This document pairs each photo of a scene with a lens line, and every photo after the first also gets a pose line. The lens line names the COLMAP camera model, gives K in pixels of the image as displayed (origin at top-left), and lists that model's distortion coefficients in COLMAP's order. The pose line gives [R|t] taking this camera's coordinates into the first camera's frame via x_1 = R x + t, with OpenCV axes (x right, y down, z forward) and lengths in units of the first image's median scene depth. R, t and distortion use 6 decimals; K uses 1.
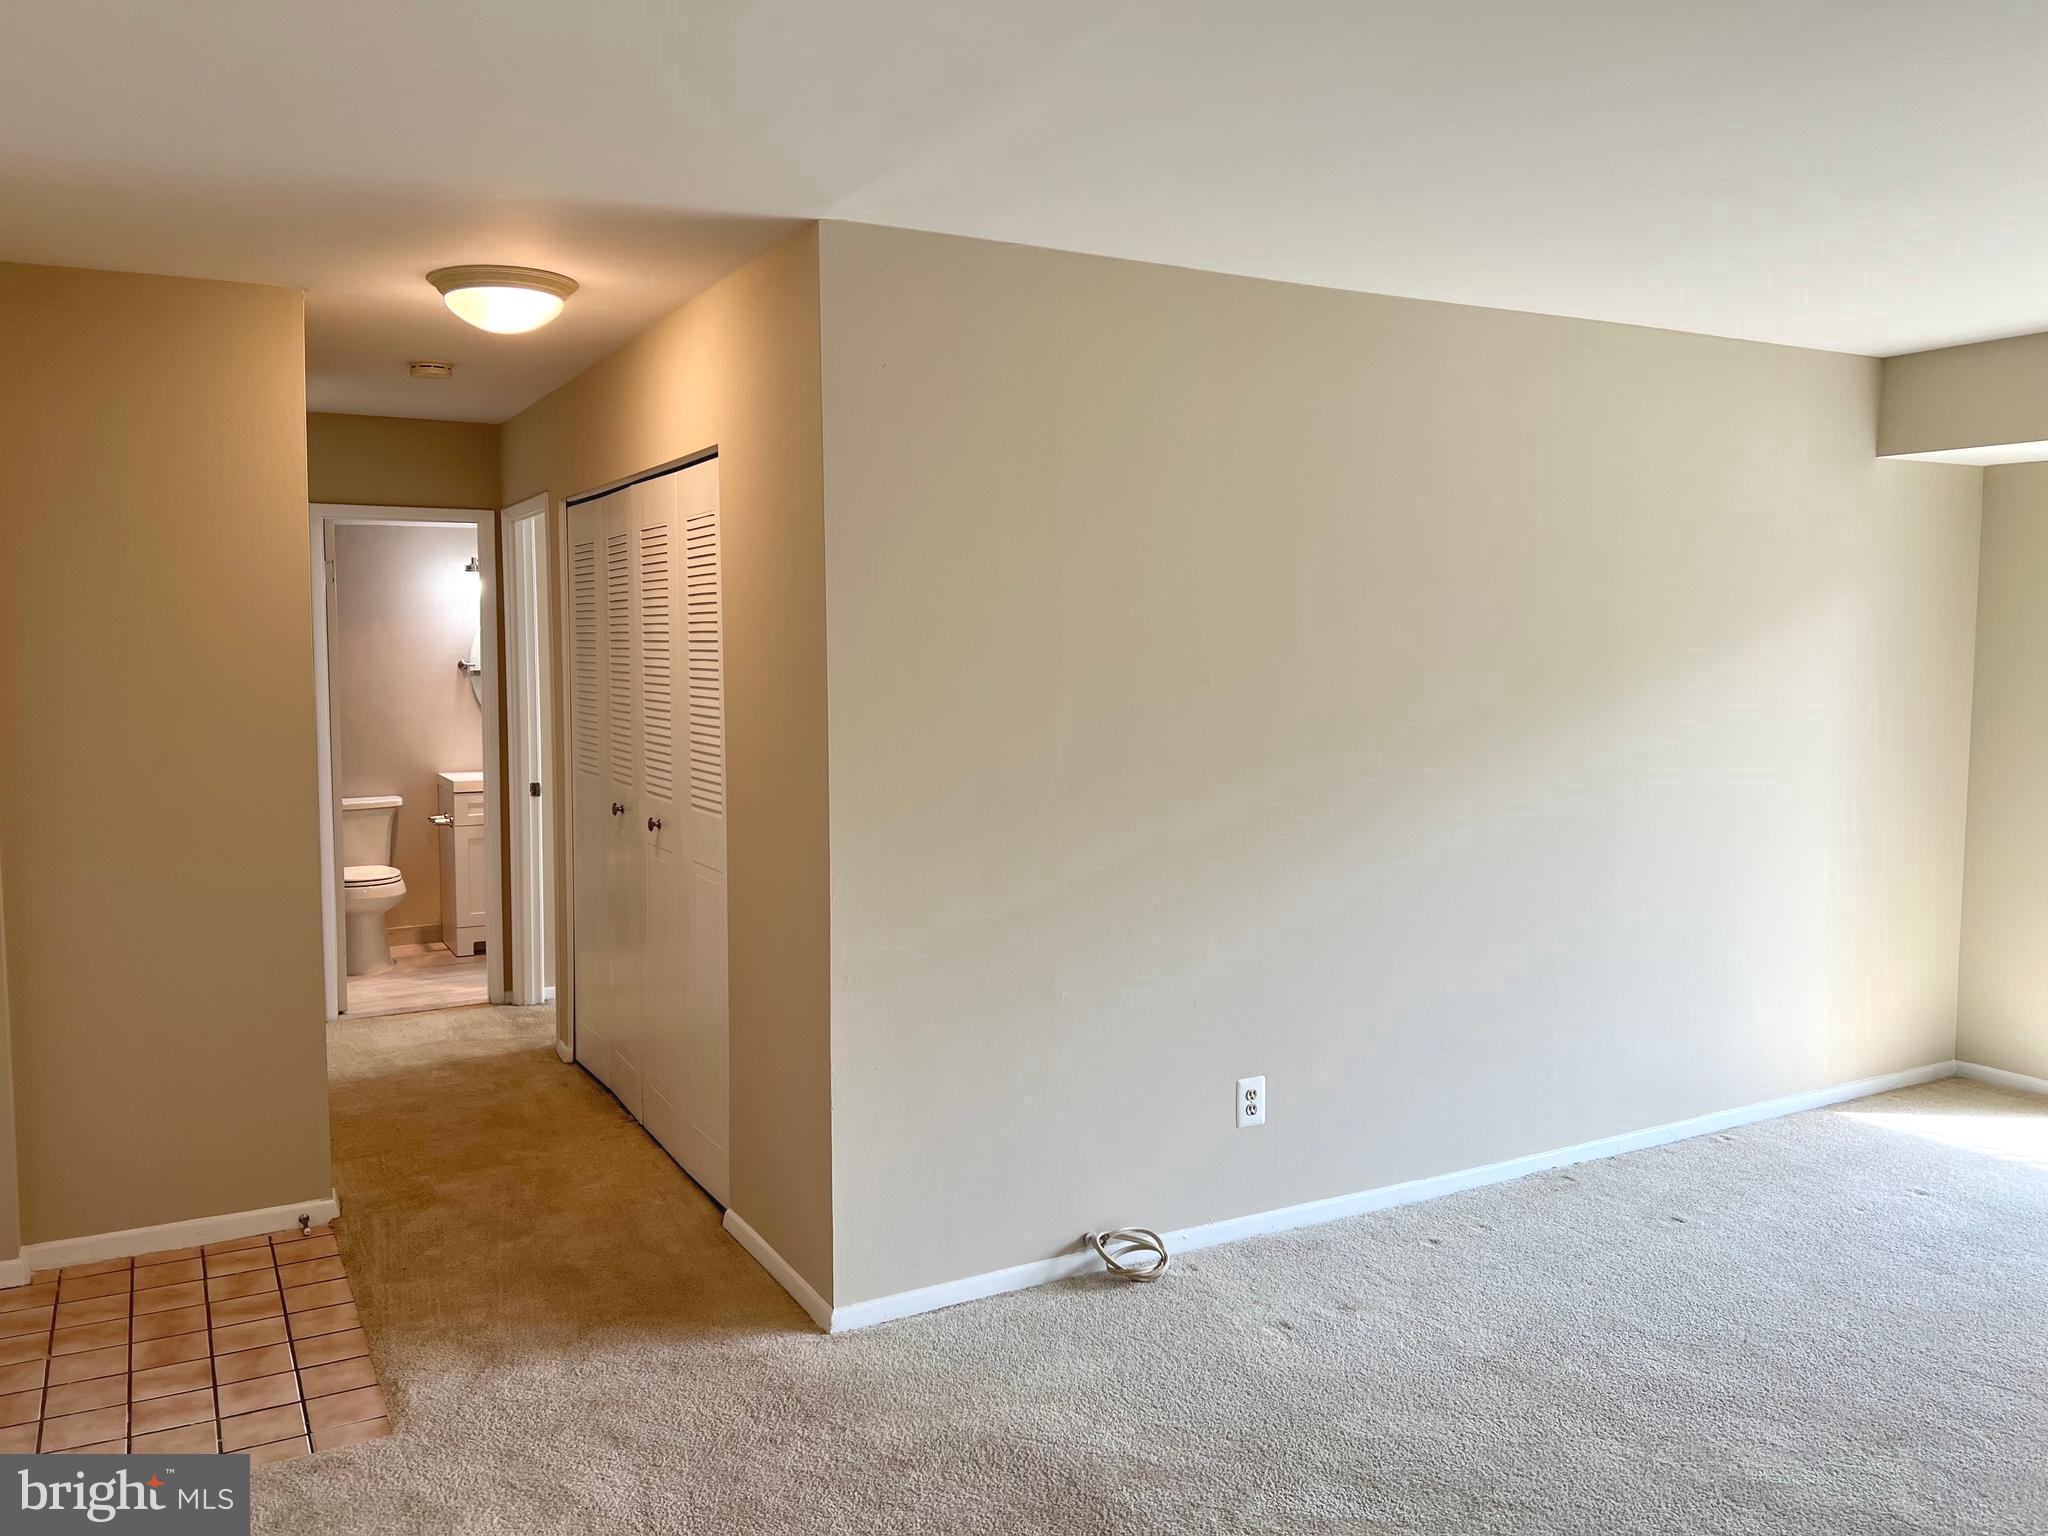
lens RADIAL K [[1552.6, 0, 1024.0], [0, 1552.6, 768.0], [0, 0, 1]] dist [-0.003025, -0.000686]
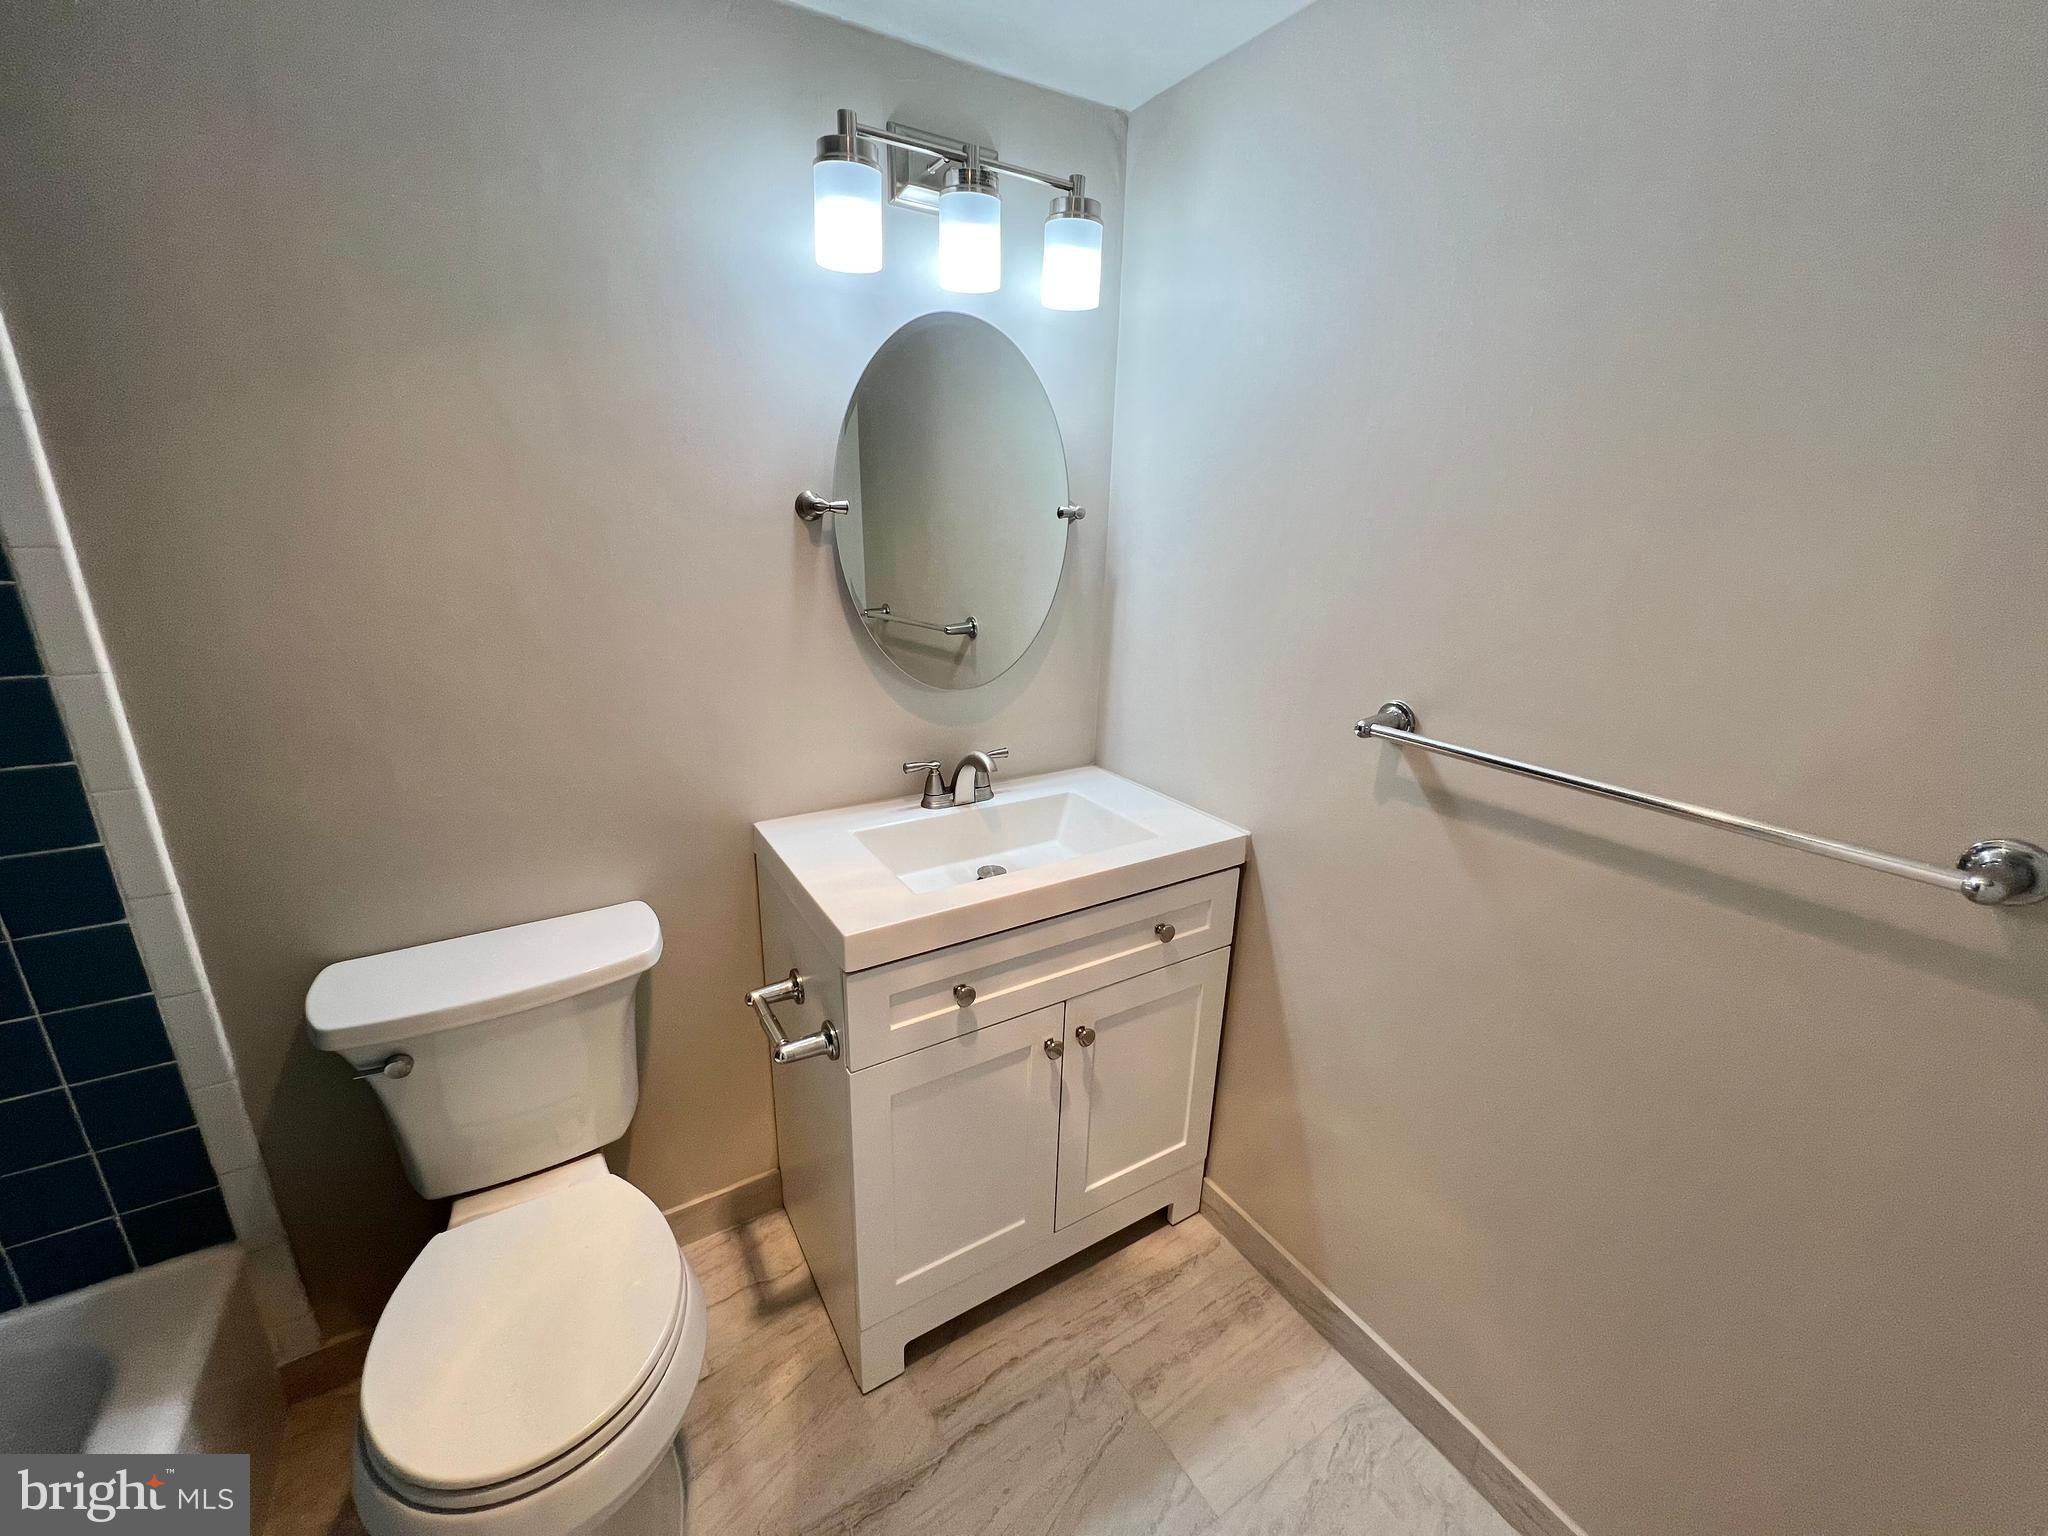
lens RADIAL K [[807.5, 0, 1024.0], [0, 807.5, 768.0], [0, 0, 1]] dist [0.000722, 0.000185]
pose [[0.998277, 0.008069, 0.058123, -0.338697], [-0.020835, 0.974704, 0.222527, -0.052727], [-0.054857, -0.223354, 0.973192, 0.850064]]
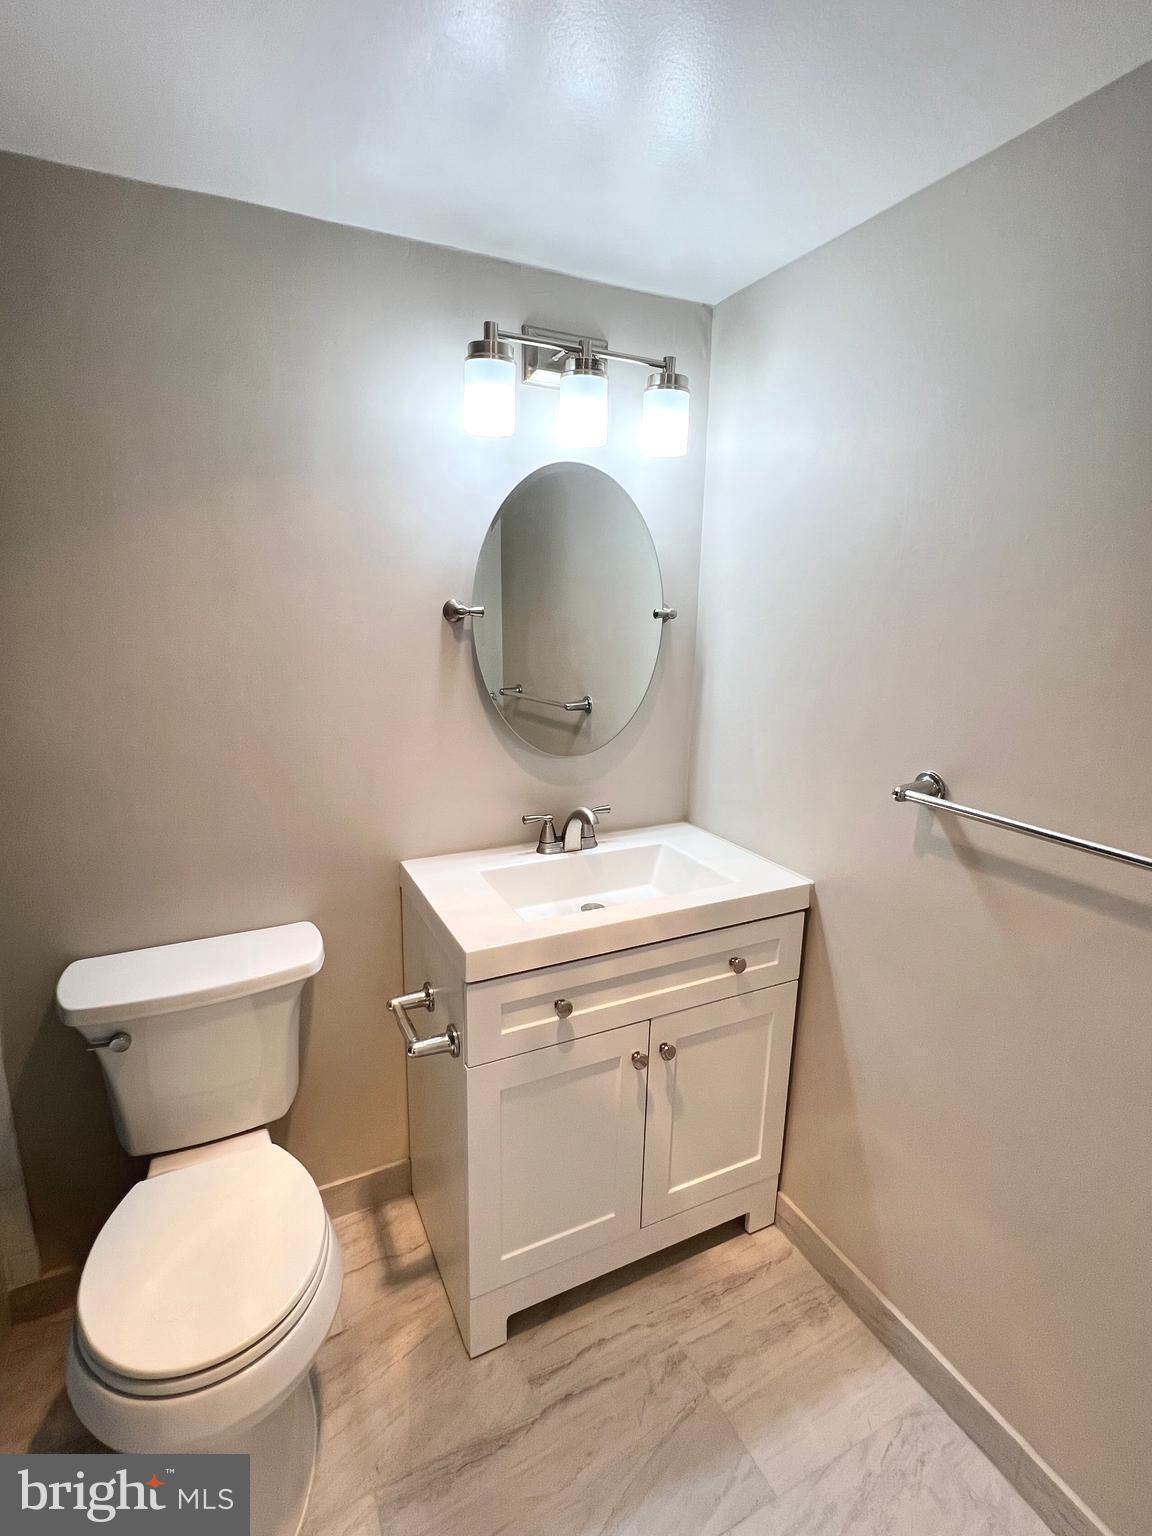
lens RADIAL K [[693.0, 0, 576.0], [0, 693.0, 768.0], [0, 0, 1]] dist [0.001627, -0.000473]
pose [[0.999214, 0.029624, -0.026359, -0.334933], [-0.025480, 0.989013, 0.145619, -0.054194], [0.030383, -0.144833, 0.988990, 0.840161]]
